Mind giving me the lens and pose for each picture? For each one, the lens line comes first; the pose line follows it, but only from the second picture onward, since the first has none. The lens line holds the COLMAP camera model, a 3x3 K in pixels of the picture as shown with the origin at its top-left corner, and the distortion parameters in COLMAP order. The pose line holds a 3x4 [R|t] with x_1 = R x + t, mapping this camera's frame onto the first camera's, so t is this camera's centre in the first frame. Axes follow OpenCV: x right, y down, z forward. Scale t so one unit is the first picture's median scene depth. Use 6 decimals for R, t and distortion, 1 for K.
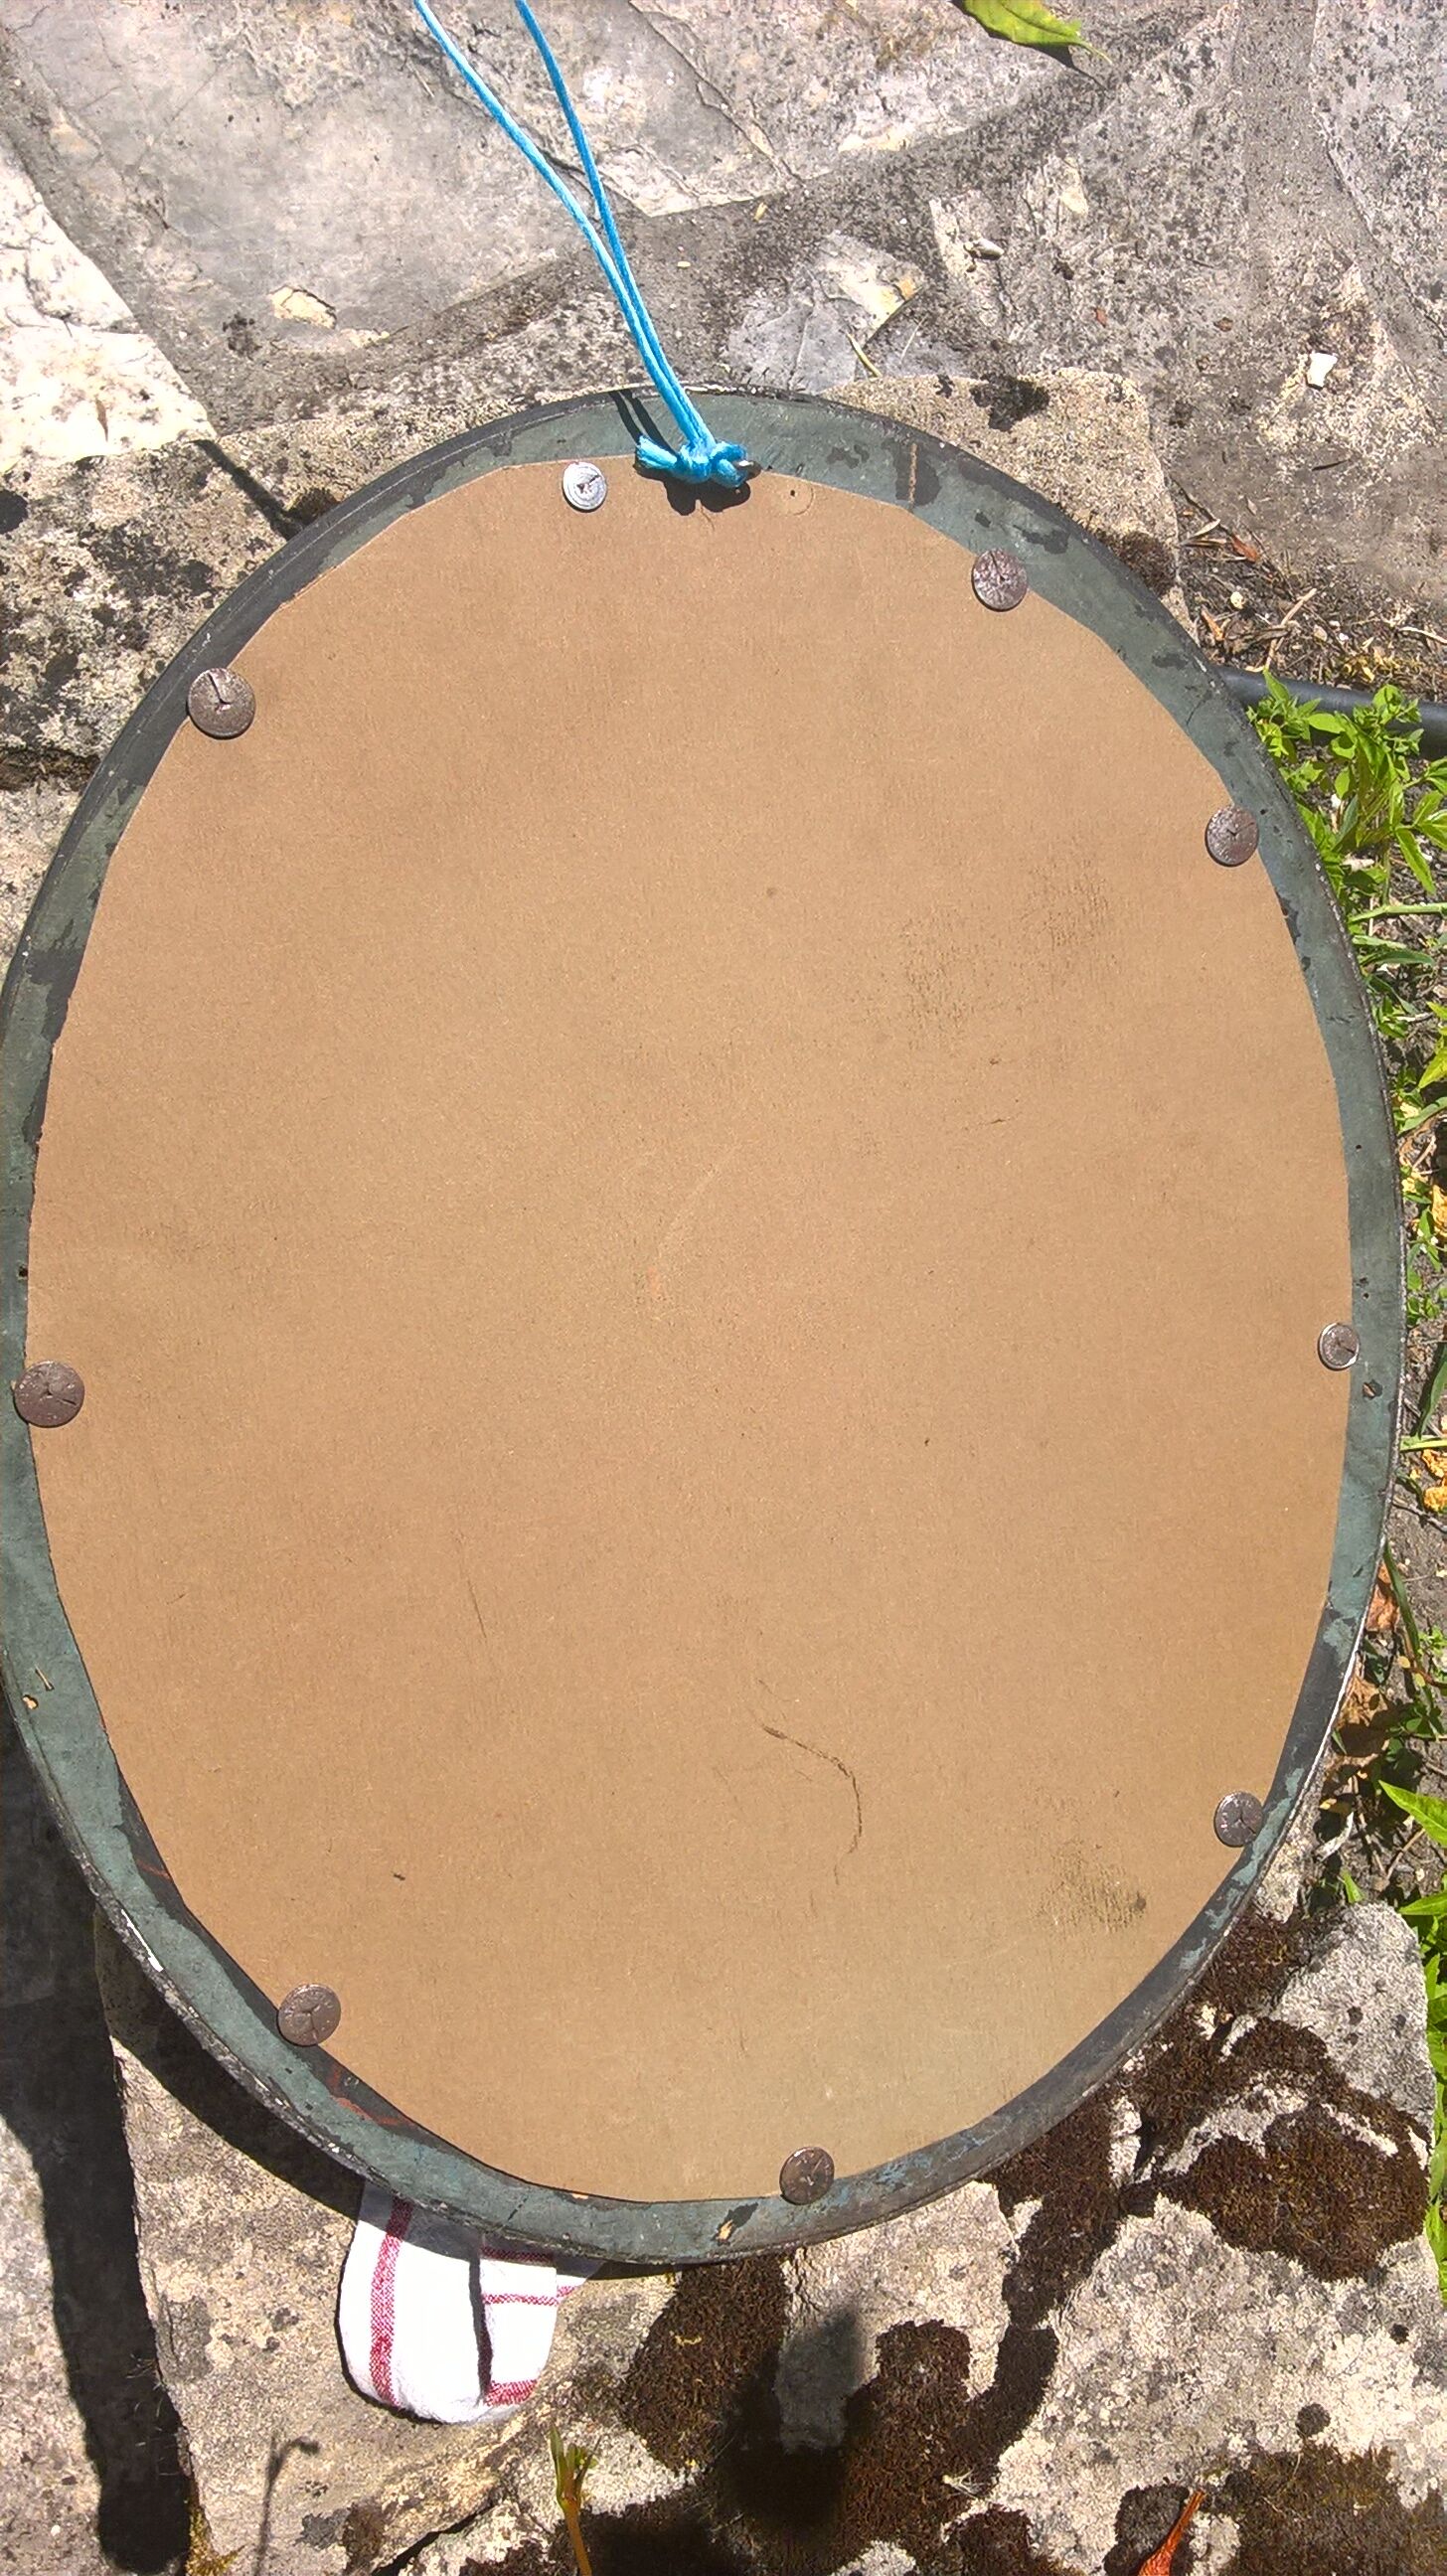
lens RADIAL K [[2345.4, 0, 713.5], [0, 2345.4, 1272.8], [0, 0, 1]] dist [-0.053247, 0.002436]
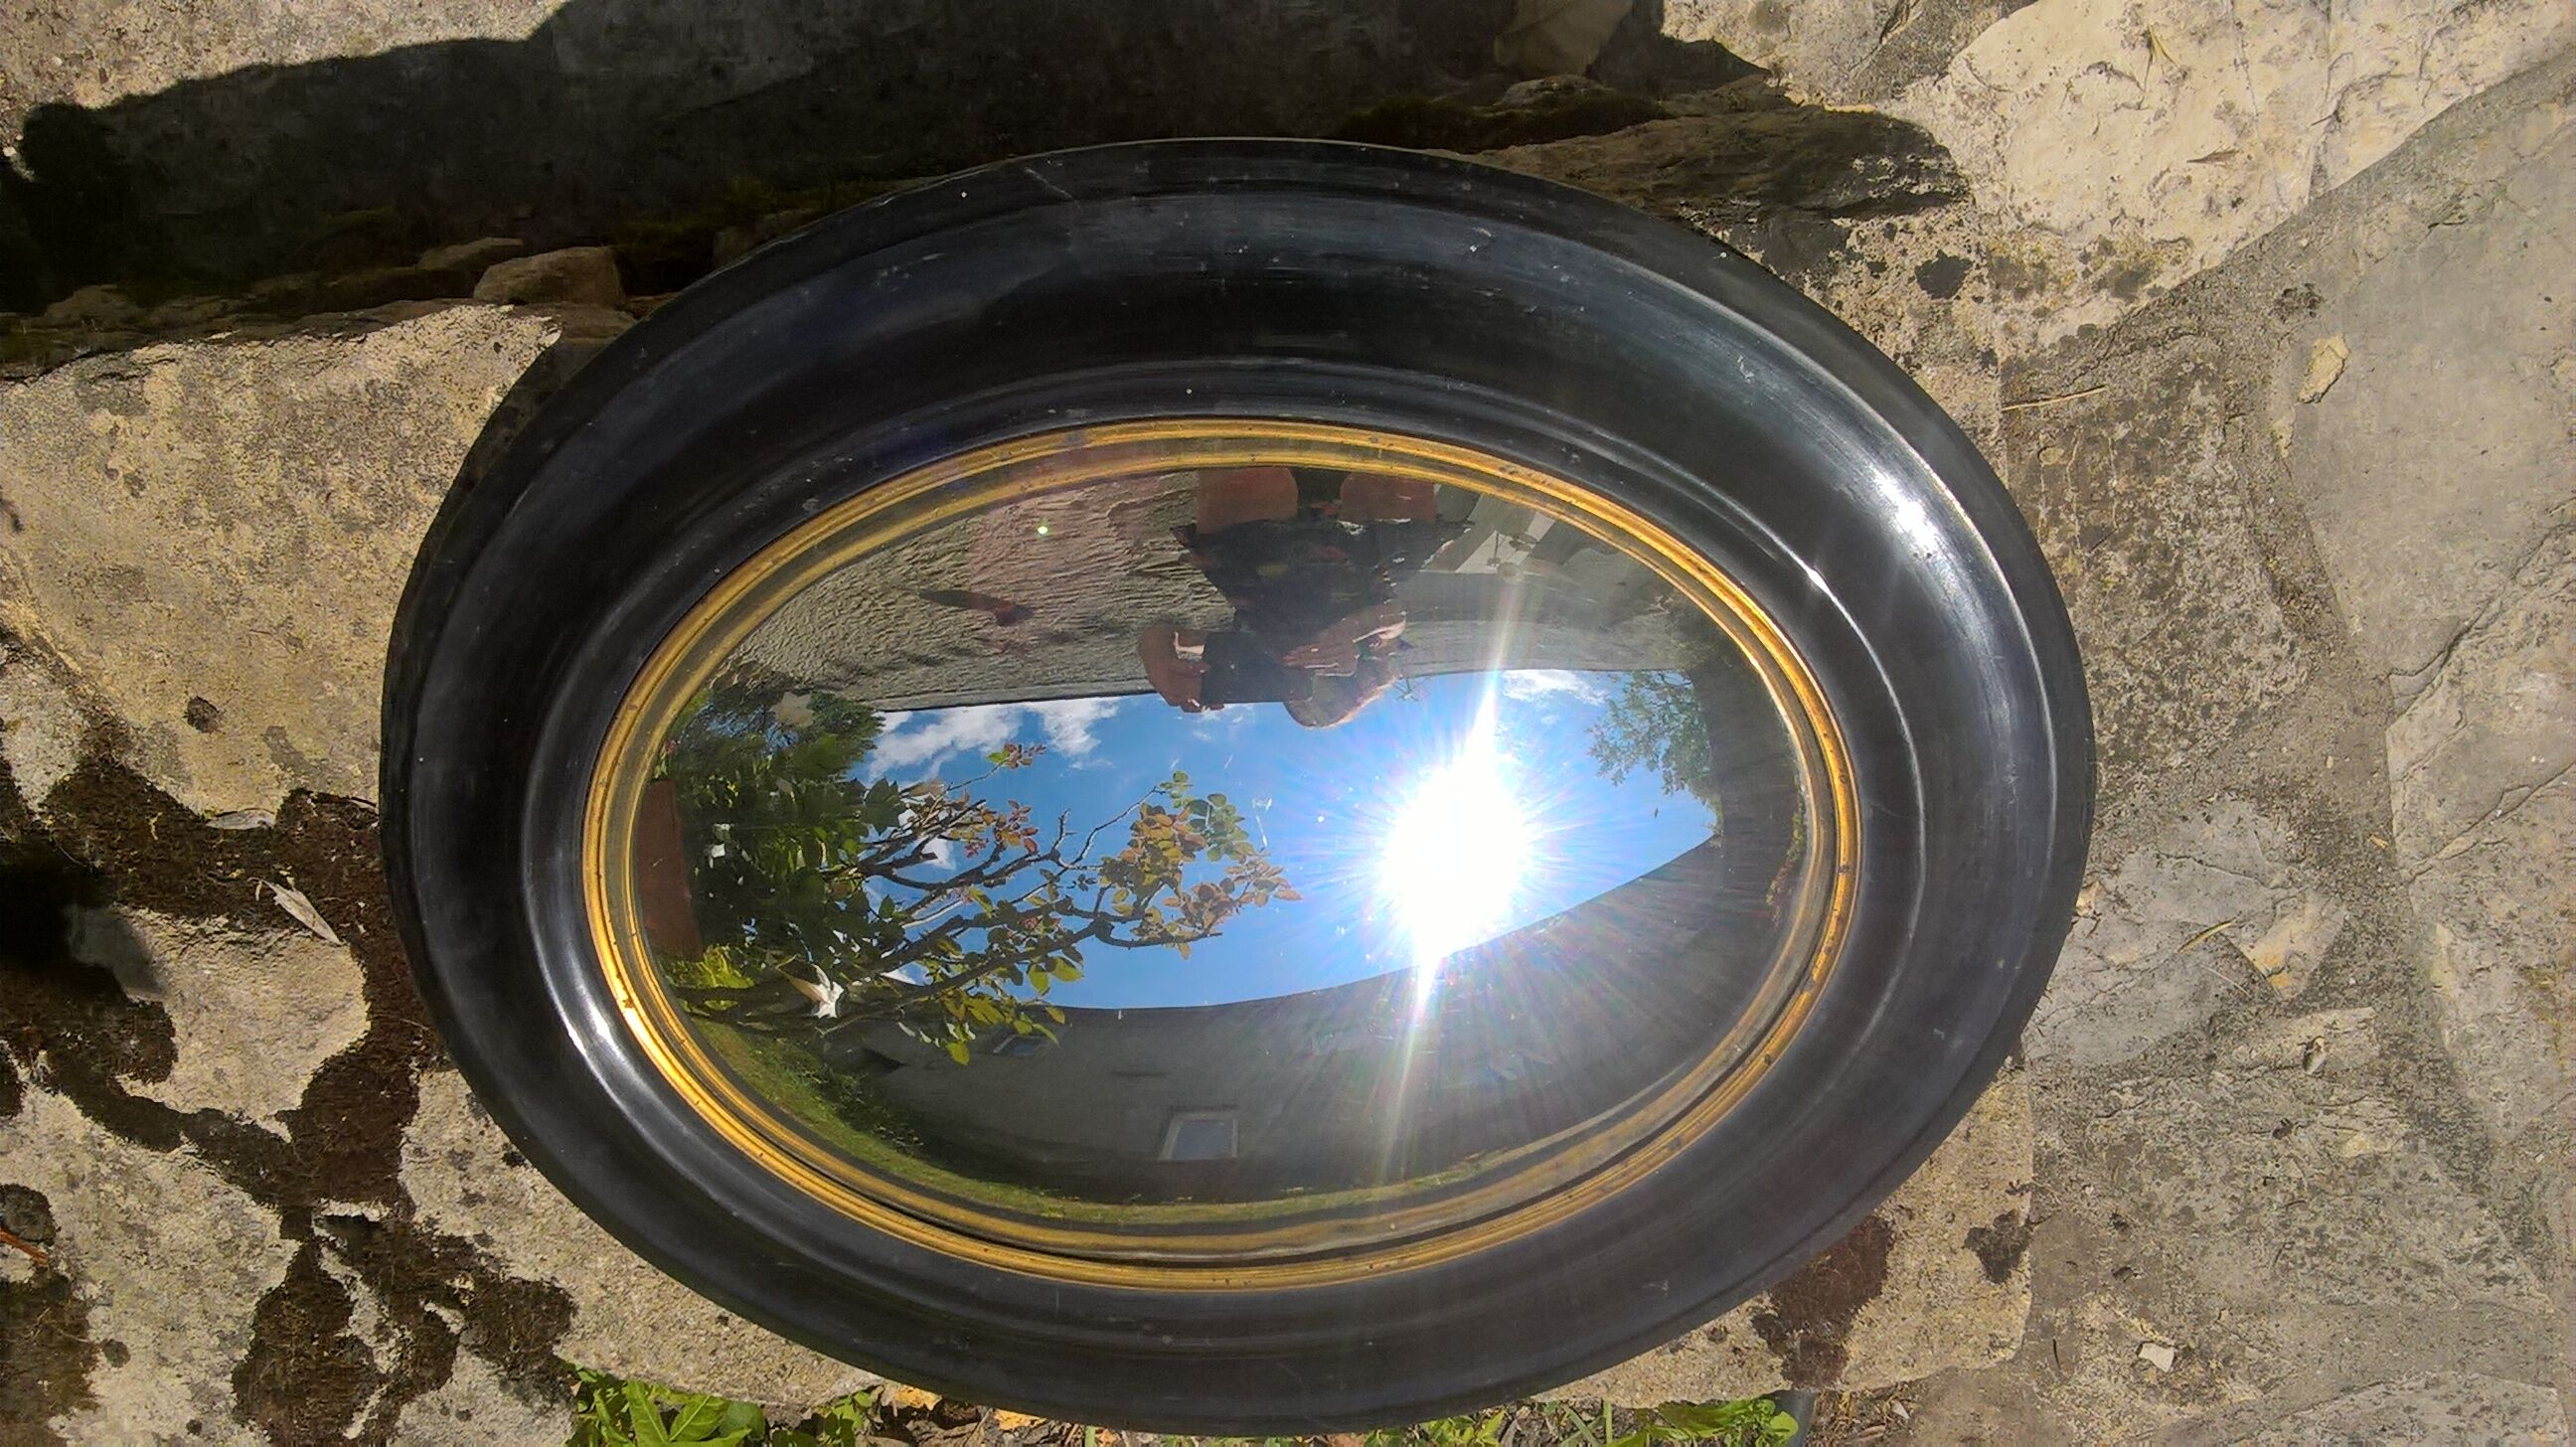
lens RADIAL K [[2345.4, 0, 1300.8], [0, 2345.4, 719.3], [0, 0, 1]] dist [-0.053247, 0.002436]
pose [[-0.047170, 0.982868, 0.178171, -0.206550], [-0.991032, -0.068374, 0.114807, -0.140181], [0.125022, -0.171158, 0.977279, 0.017051]]
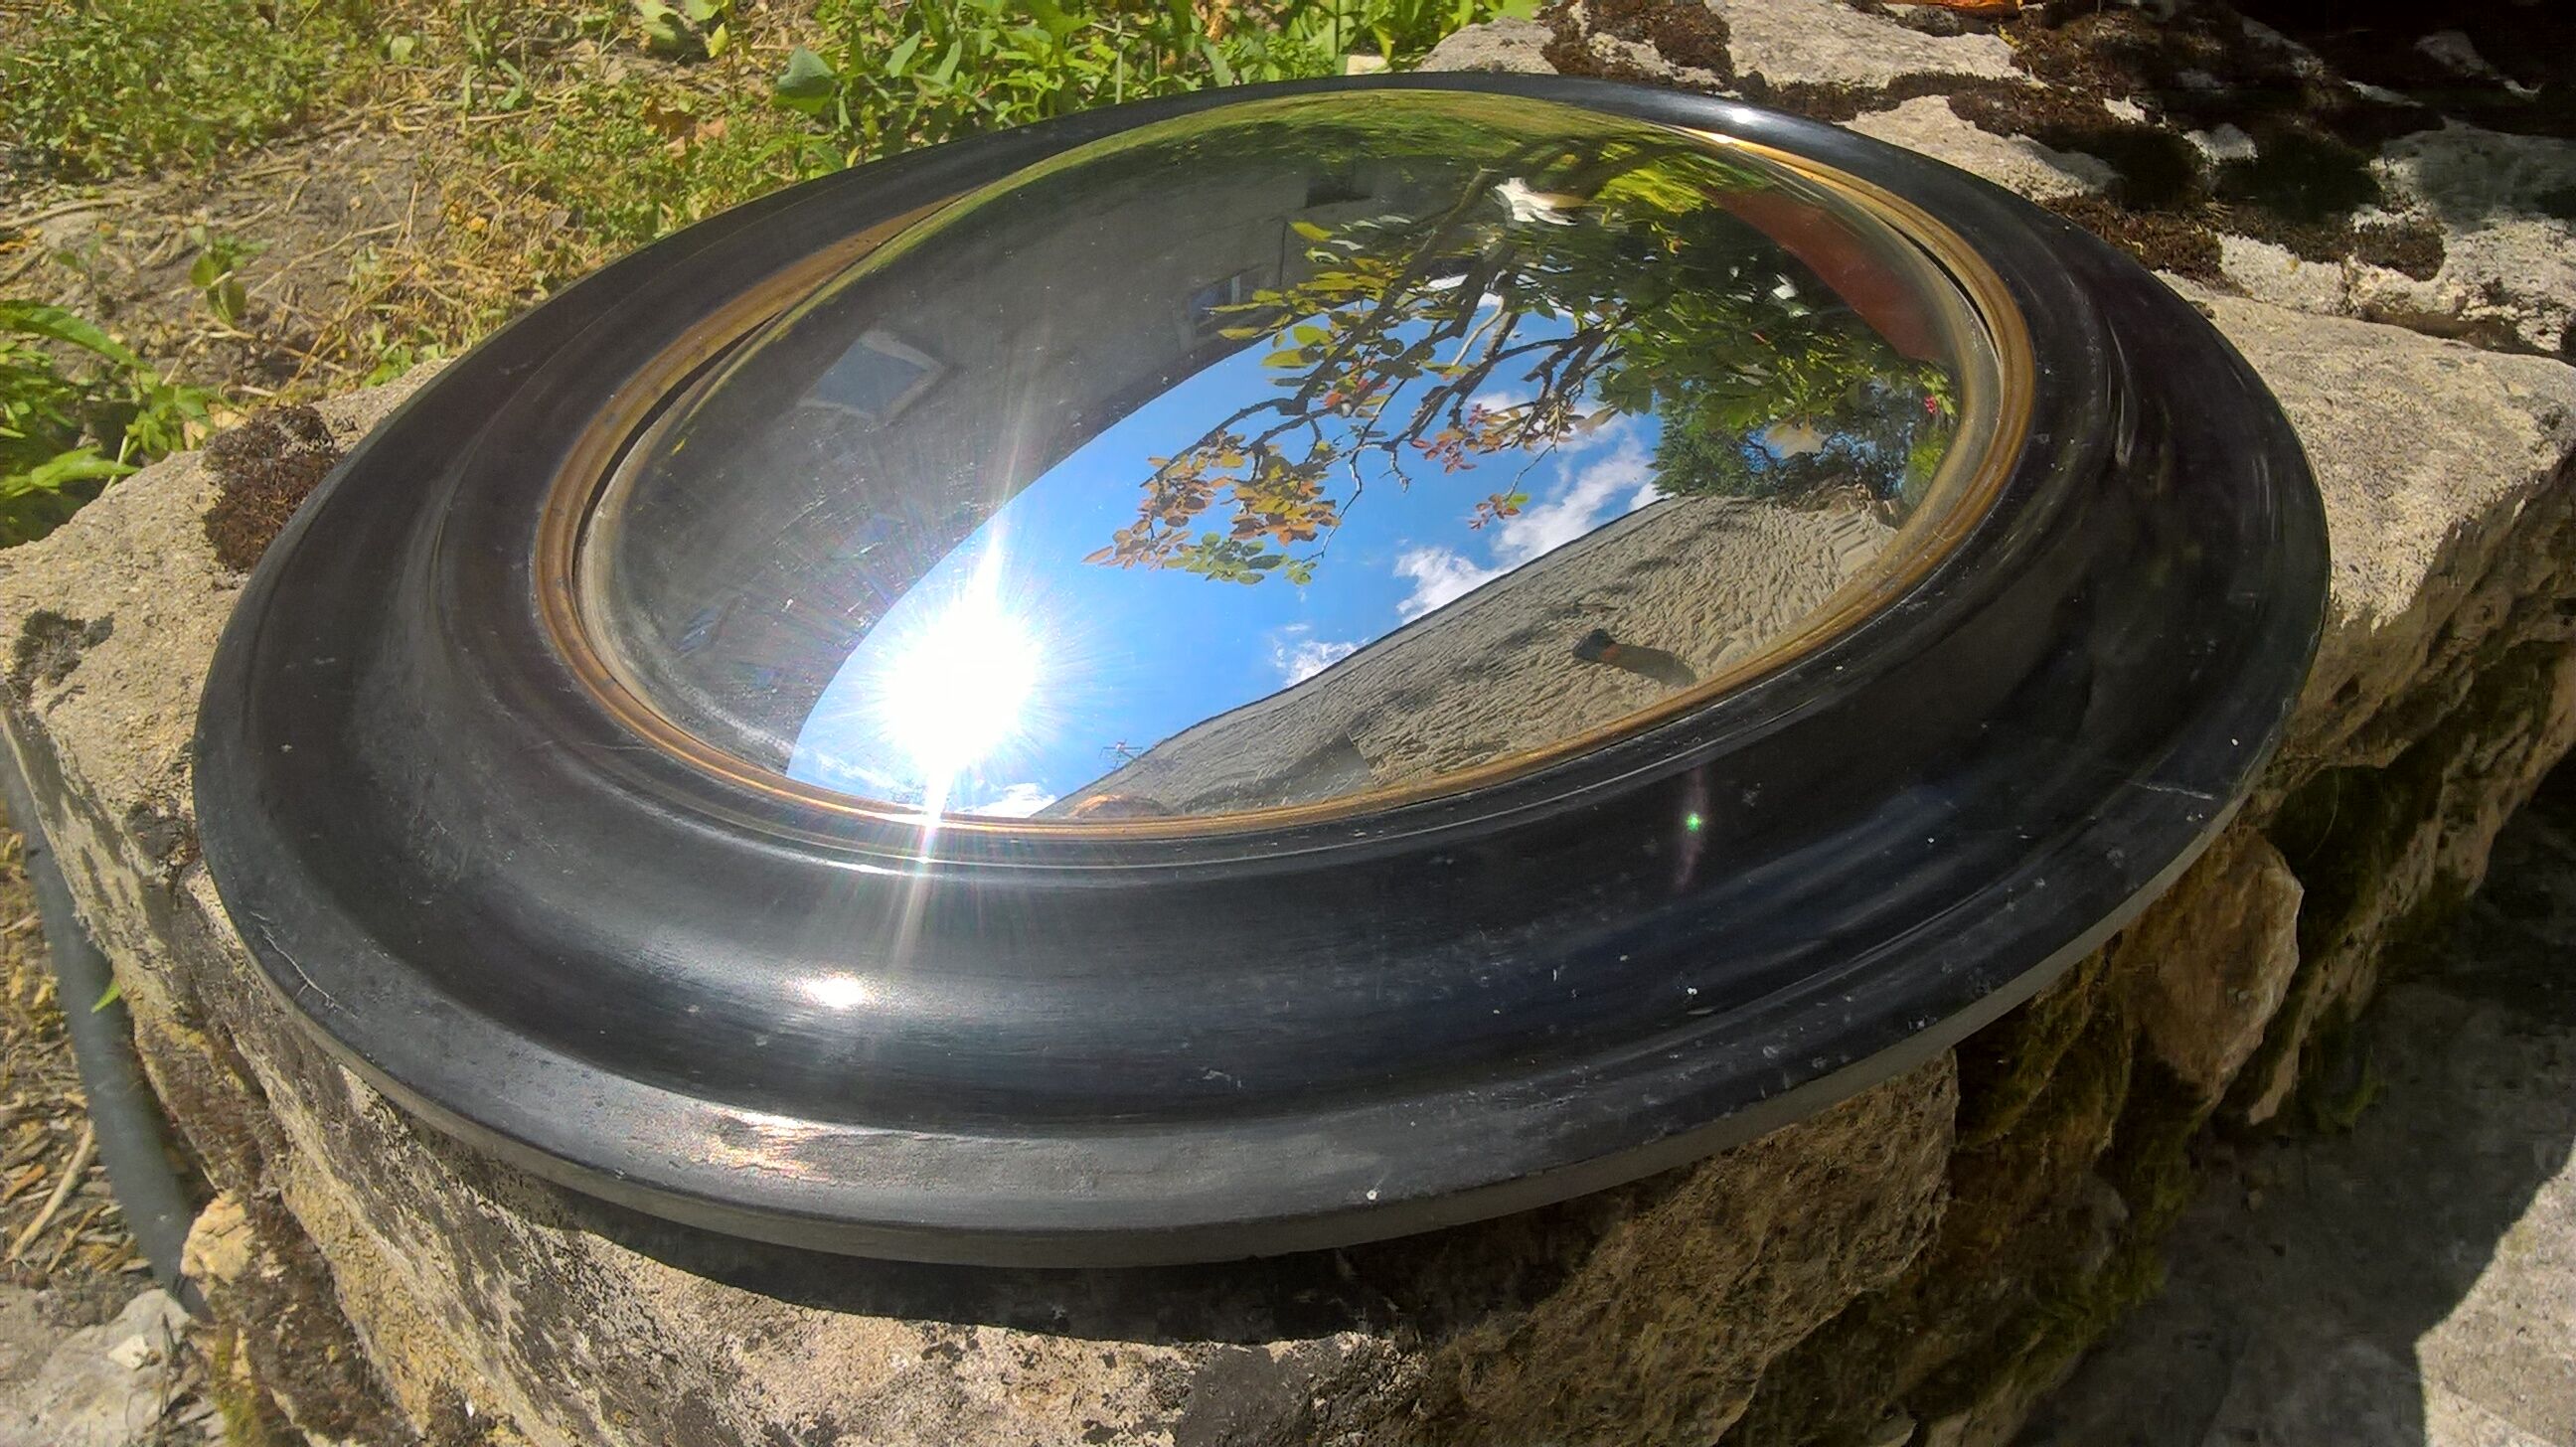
lens RADIAL K [[2345.4, 0, 1300.8], [0, 2345.4, 719.3], [0, 0, 1]] dist [-0.053247, 0.002436]
pose [[-0.576293, -0.626668, 0.524570, -0.364950], [0.794802, -0.280384, 0.538214, -0.361990], [-0.190201, 0.727099, 0.659660, 0.389308]]
